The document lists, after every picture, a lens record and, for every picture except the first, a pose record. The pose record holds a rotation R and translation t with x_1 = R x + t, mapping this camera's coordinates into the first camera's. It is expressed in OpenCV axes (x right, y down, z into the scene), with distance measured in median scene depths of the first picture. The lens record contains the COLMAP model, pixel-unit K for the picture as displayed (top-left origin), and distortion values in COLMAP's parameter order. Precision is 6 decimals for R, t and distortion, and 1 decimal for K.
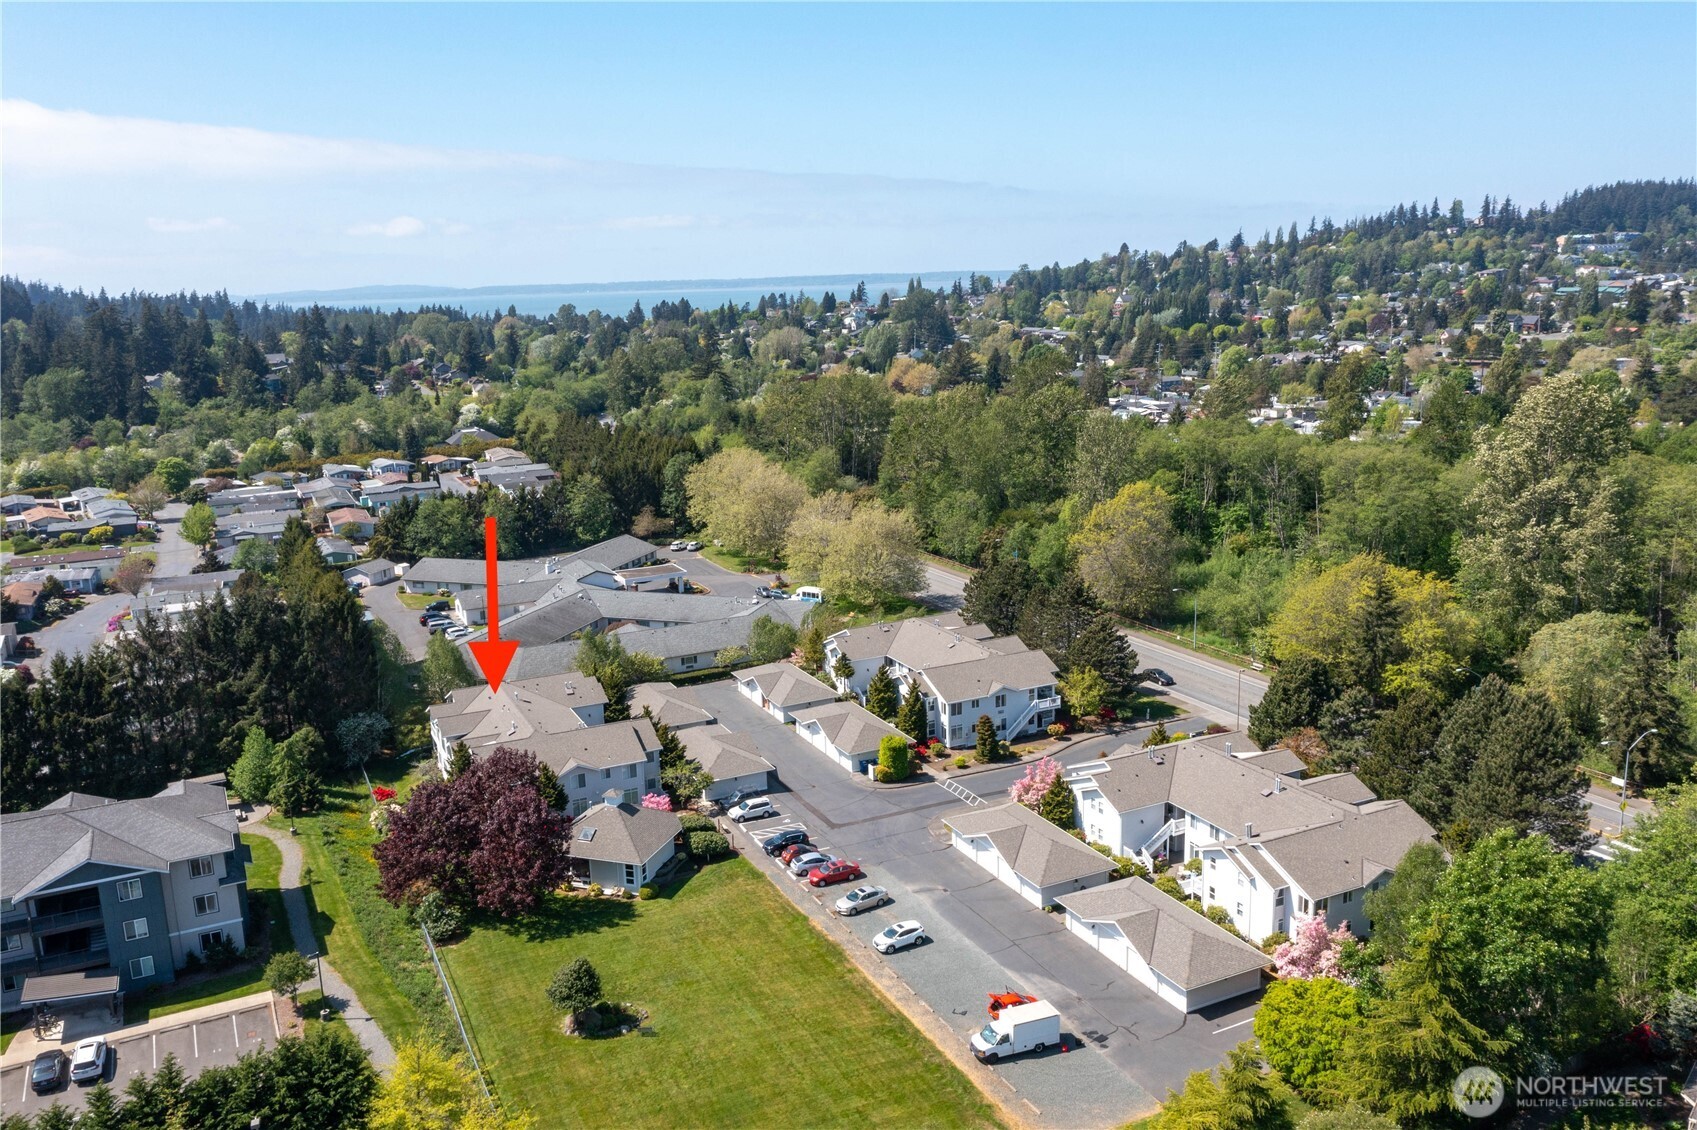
lens RADIAL K [[1336.2, 0, 848.5], [0, 1336.2, 565.0], [0, 0, 1]] dist [-0.015932, 0.002235]
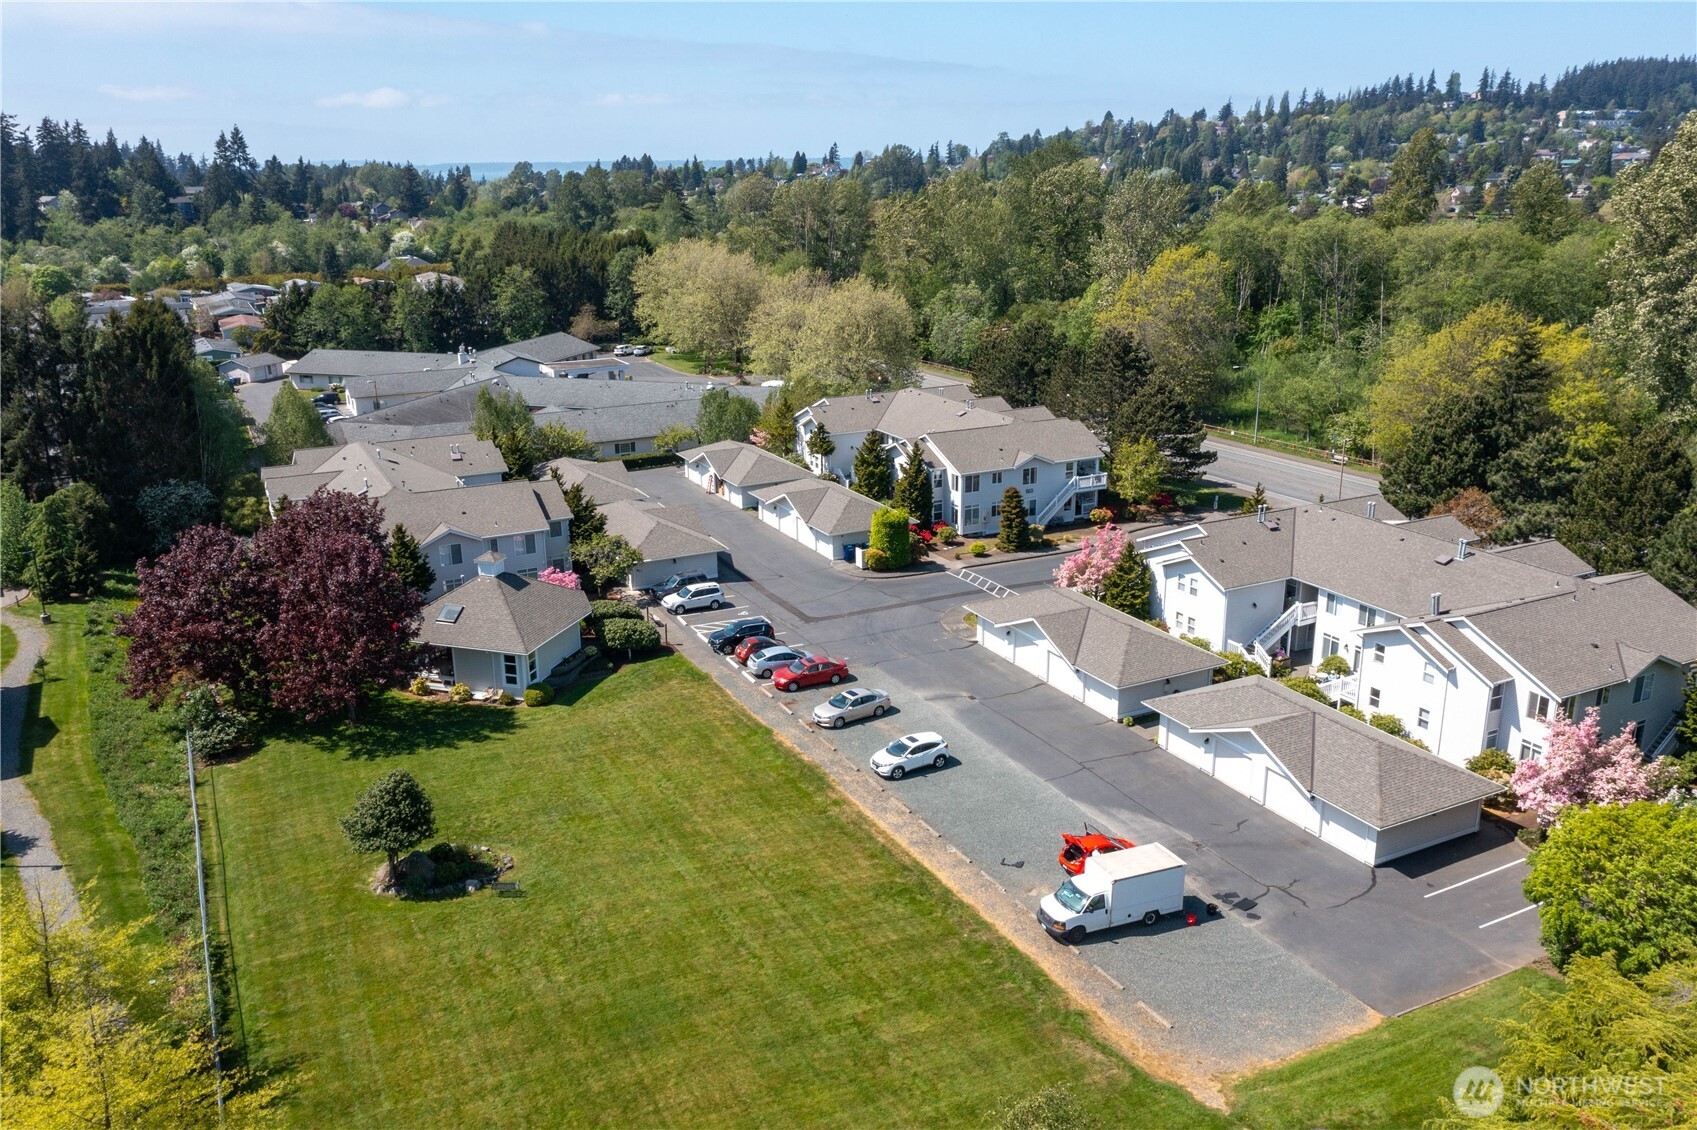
lens RADIAL K [[1336.2, 0, 848.5], [0, 1336.2, 565.0], [0, 0, 1]] dist [-0.015932, 0.002235]
pose [[0.999585, 0.012615, 0.025915, -0.007959], [-0.014663, 0.996653, 0.080422, 0.098462], [-0.024814, -0.080769, 0.996424, 0.261030]]
